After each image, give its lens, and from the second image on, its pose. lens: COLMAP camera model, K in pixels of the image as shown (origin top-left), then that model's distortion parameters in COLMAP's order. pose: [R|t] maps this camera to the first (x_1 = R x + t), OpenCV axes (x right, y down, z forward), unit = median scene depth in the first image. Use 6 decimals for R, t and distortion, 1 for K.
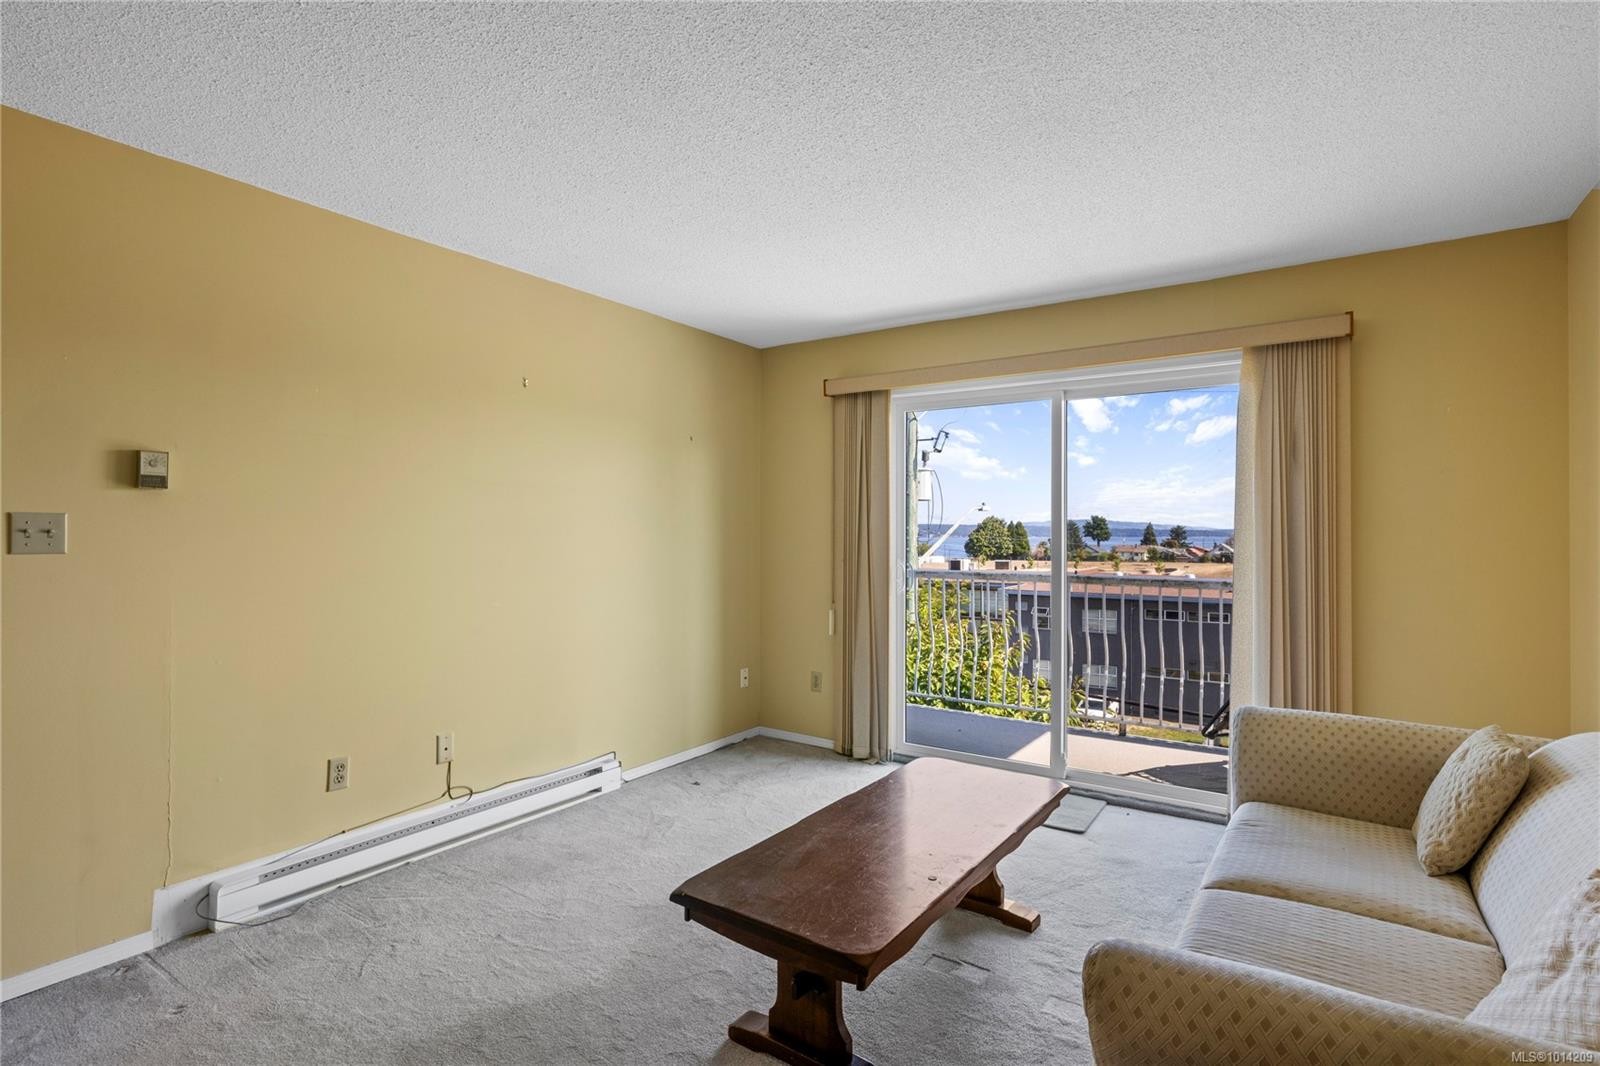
lens RADIAL K [[729.2, 0, 799.5], [0, 729.2, 542.8], [0, 0, 1]] dist [-0.008541, 0.000558]
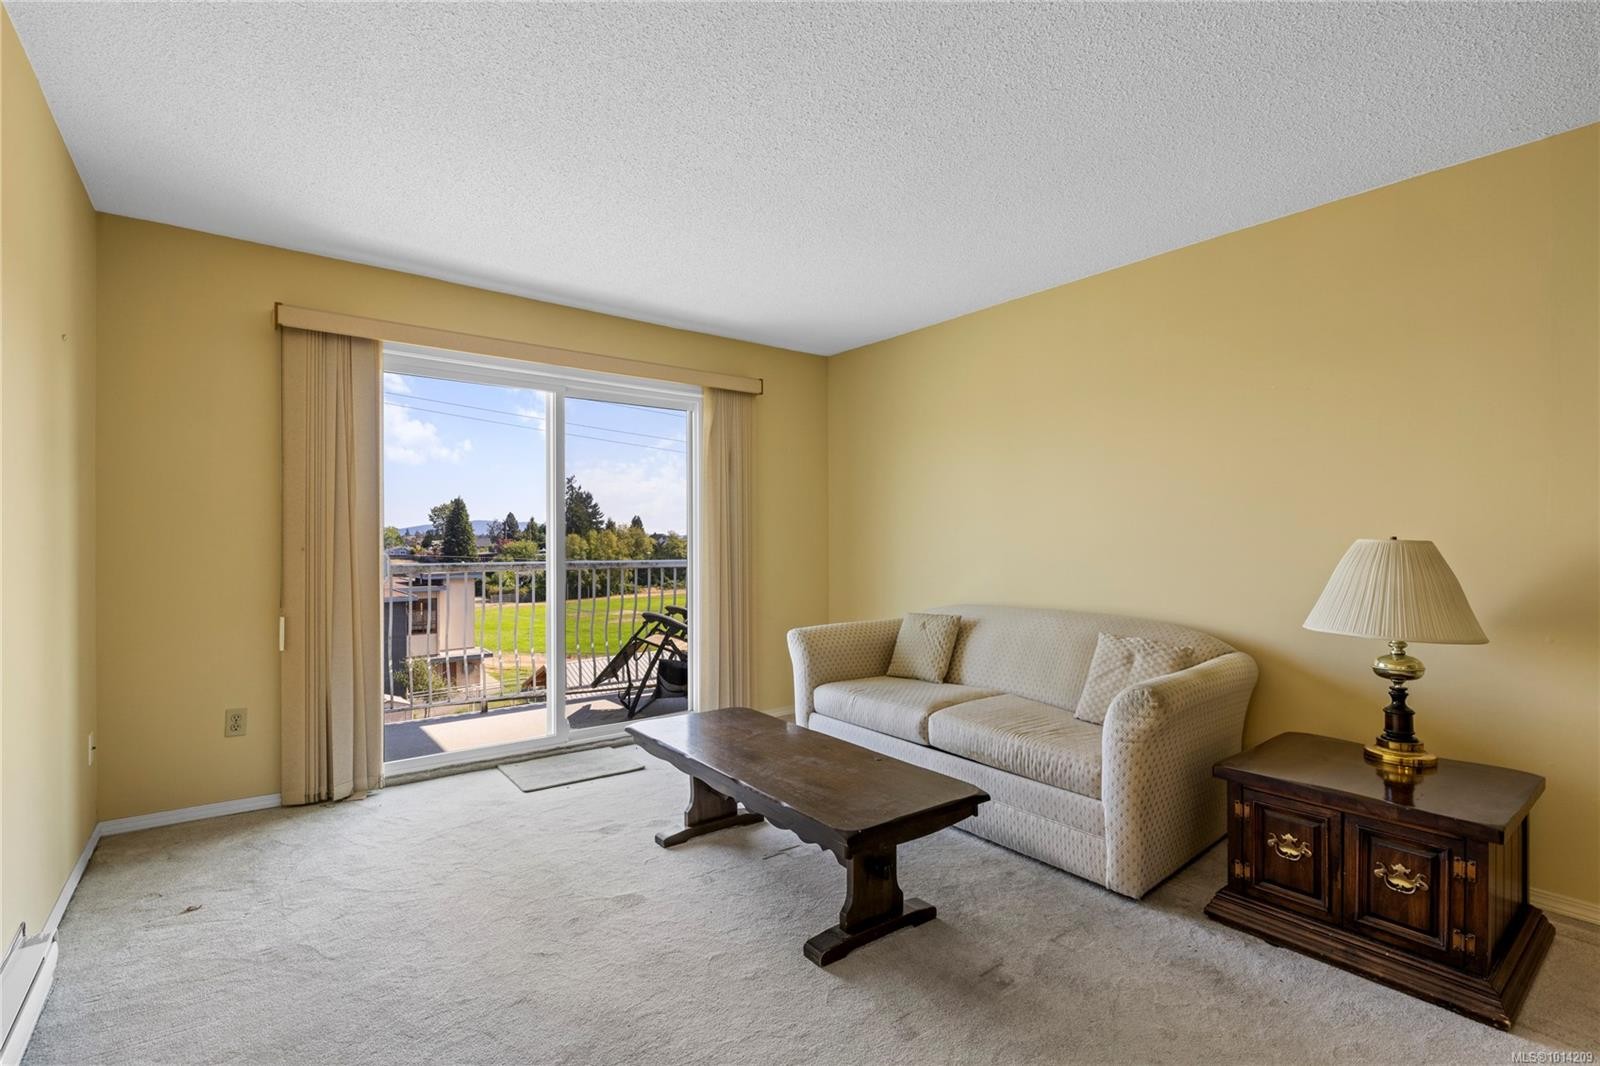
lens RADIAL K [[729.2, 0, 799.5], [0, 729.2, 542.8], [0, 0, 1]] dist [-0.008541, 0.000558]
pose [[0.340399, -0.017403, 0.940120, -0.486986], [0.000984, 0.999835, 0.018152, 0.004366], [-0.940280, -0.005253, 0.340360, 0.267310]]
